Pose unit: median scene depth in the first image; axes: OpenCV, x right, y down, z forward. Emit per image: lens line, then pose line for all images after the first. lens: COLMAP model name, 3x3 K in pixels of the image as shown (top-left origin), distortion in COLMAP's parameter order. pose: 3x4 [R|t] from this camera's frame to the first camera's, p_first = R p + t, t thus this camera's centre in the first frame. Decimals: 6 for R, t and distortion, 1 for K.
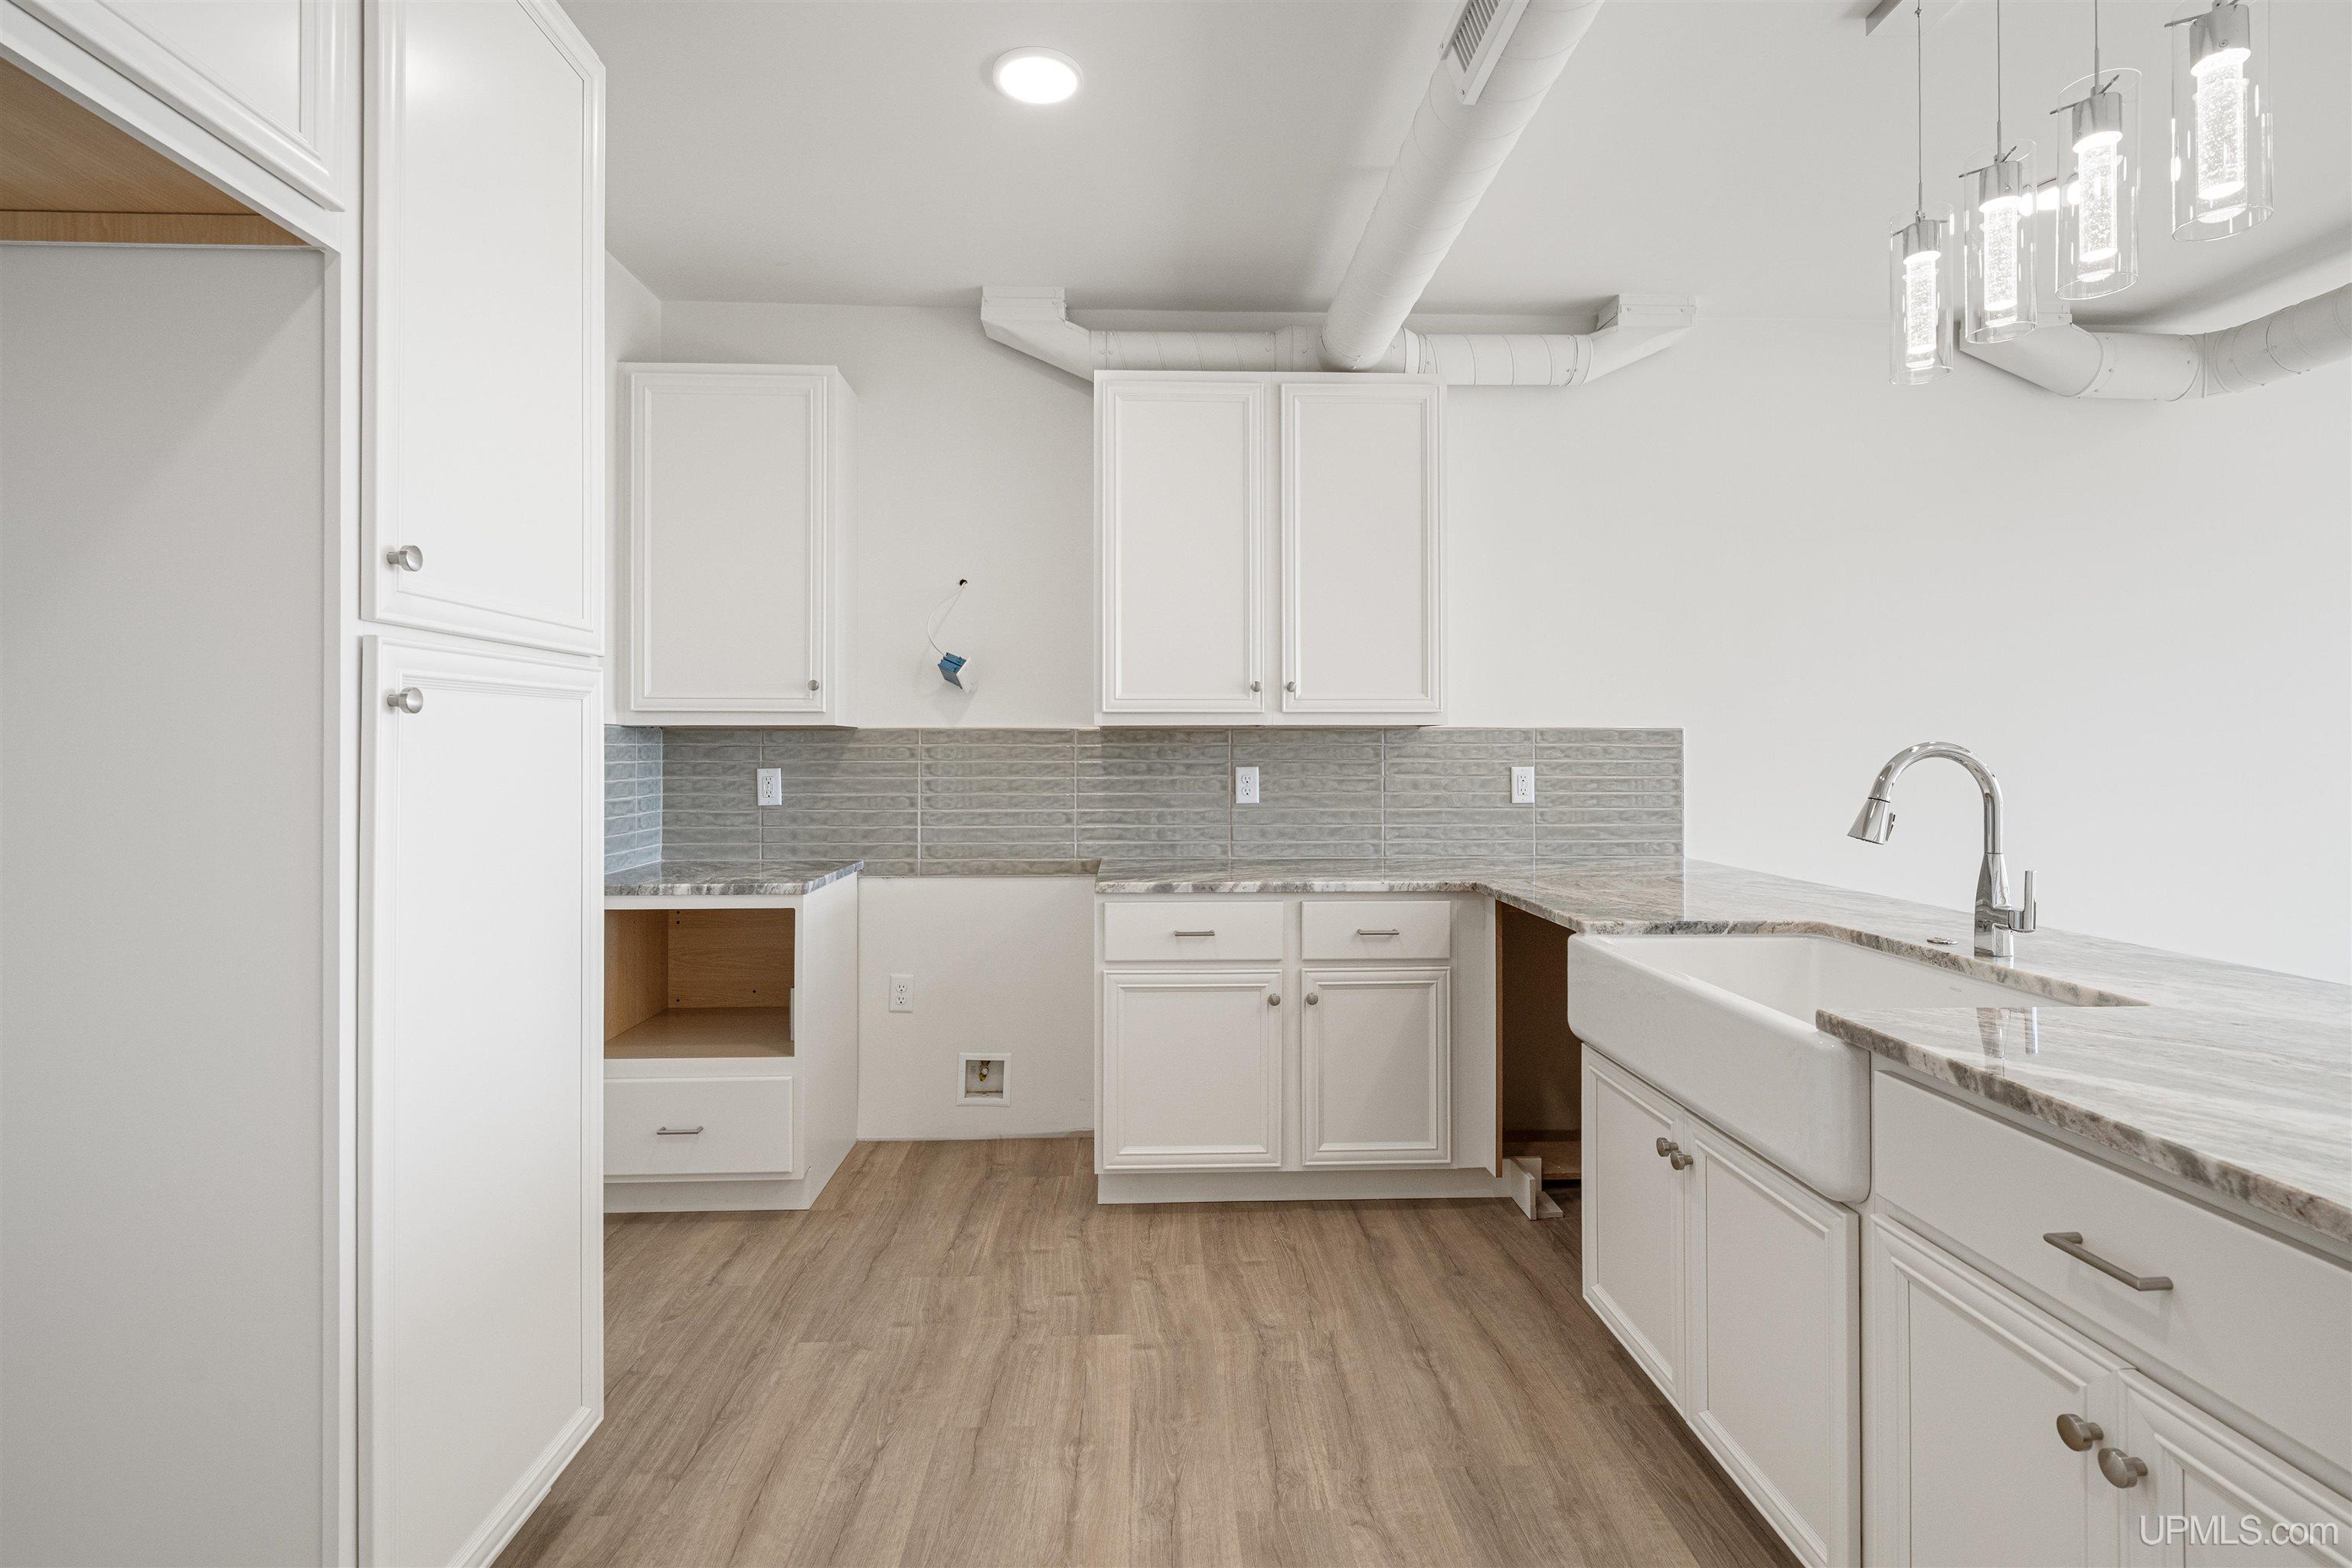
lens RADIAL K [[1117.7, 0, 1166.3], [0, 1117.7, 743.3], [0, 0, 1]] dist [0.005588, -0.000680]
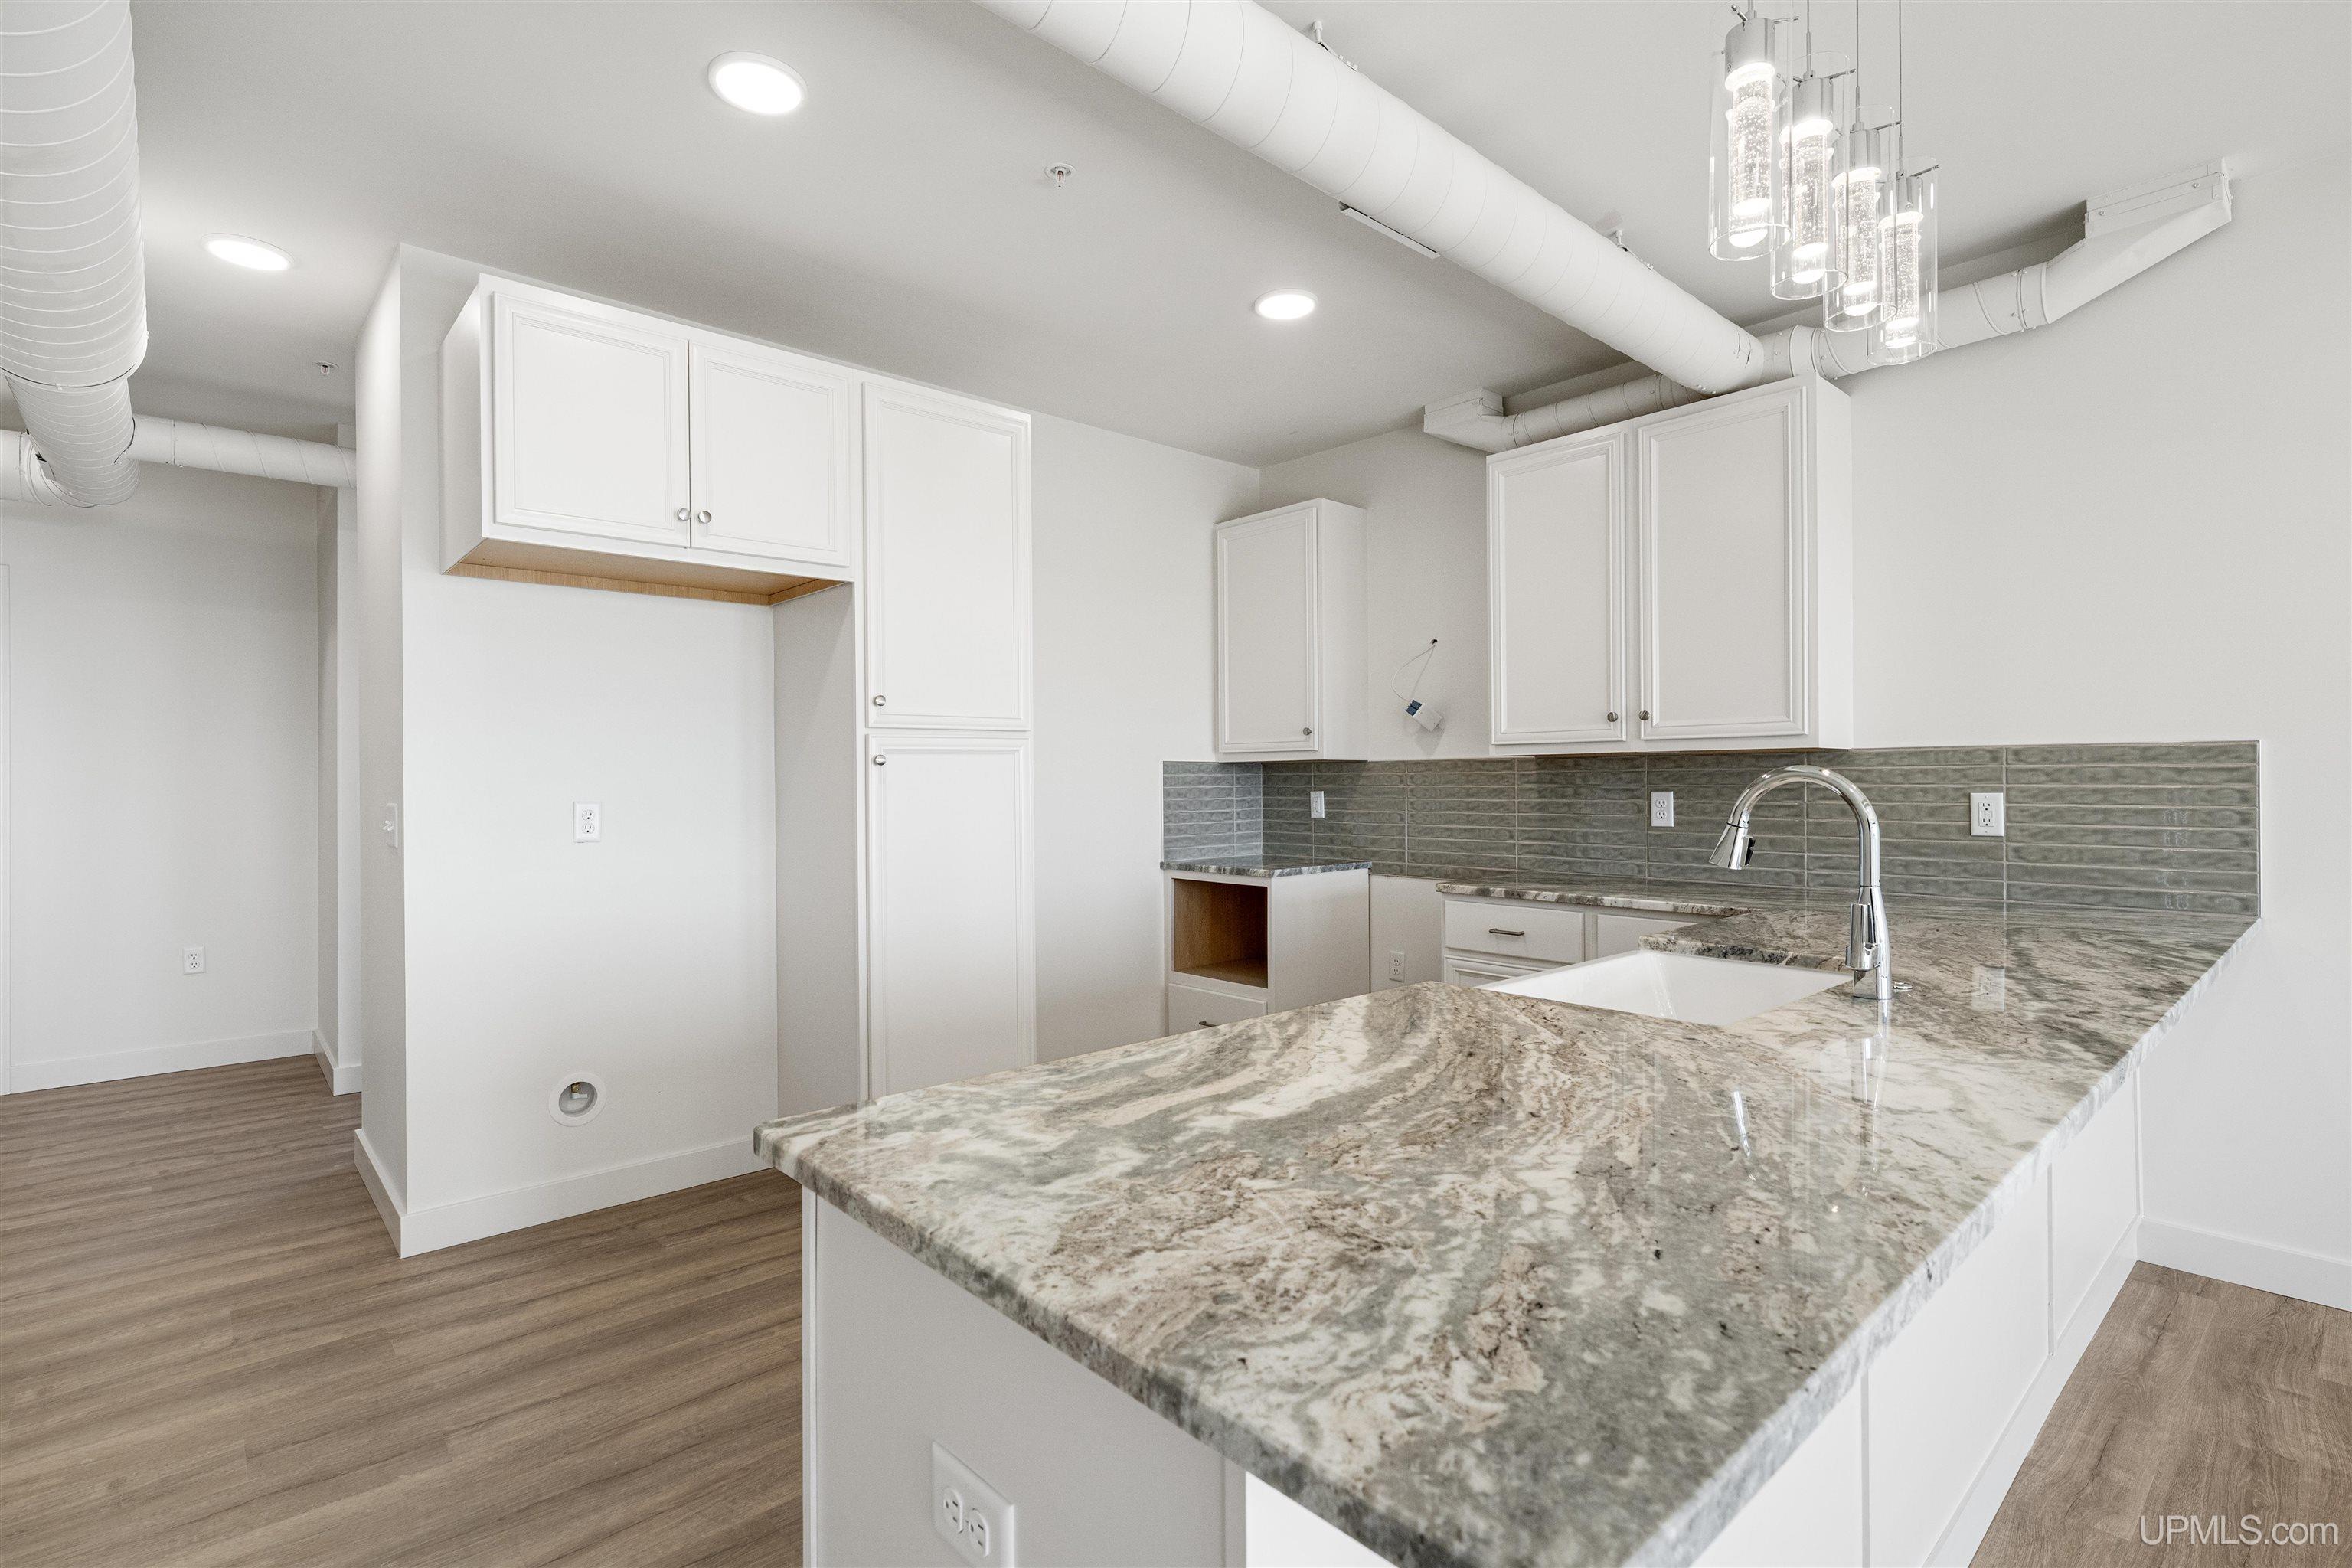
lens RADIAL K [[1117.7, 0, 1173.7], [0, 1117.7, 780.5], [0, 0, 1]] dist [0.005588, -0.000680]
pose [[0.635694, -0.003064, -0.771935, 0.595061], [0.011514, 0.999919, 0.005513, -0.000144], [0.771855, -0.012393, 0.635677, -0.012228]]
